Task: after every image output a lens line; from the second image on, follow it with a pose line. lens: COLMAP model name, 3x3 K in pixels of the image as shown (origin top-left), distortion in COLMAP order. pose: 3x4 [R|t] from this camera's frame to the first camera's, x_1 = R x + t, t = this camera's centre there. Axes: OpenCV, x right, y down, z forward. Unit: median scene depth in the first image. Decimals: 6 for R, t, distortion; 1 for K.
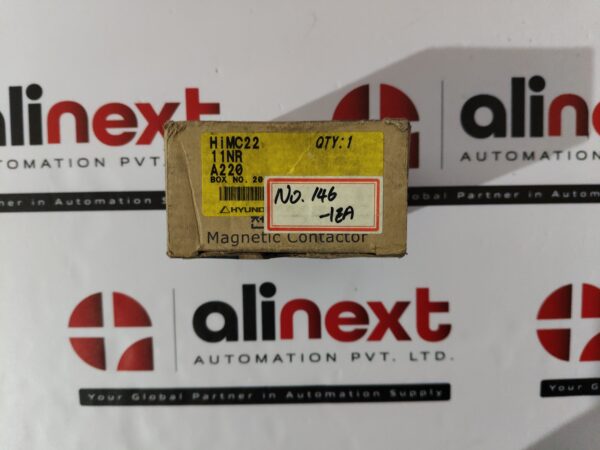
lens RADIAL K [[452.1, 0, 300.0], [0, 452.1, 225.0], [0, 0, 1]] dist [-0.002633, -0.004120]
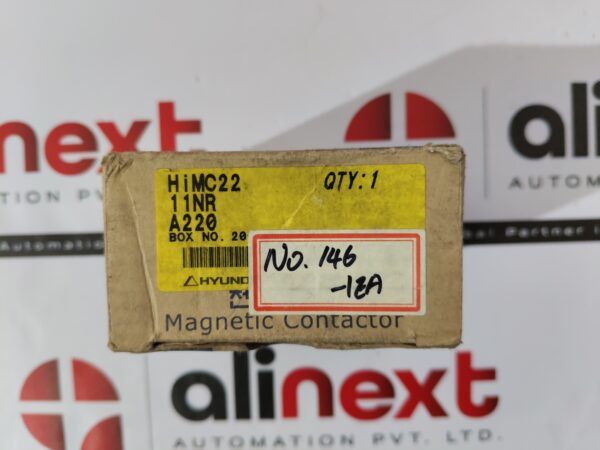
lens RADIAL K [[482.9, 0, 300.0], [0, 482.9, 225.0], [0, 0, 1]] dist [-0.051422, -0.008874]
pose [[0.999781, -0.012620, -0.016673, 0.010140], [0.012075, 0.999402, -0.032391, -0.092510], [0.017072, 0.032182, 0.999336, 0.279499]]
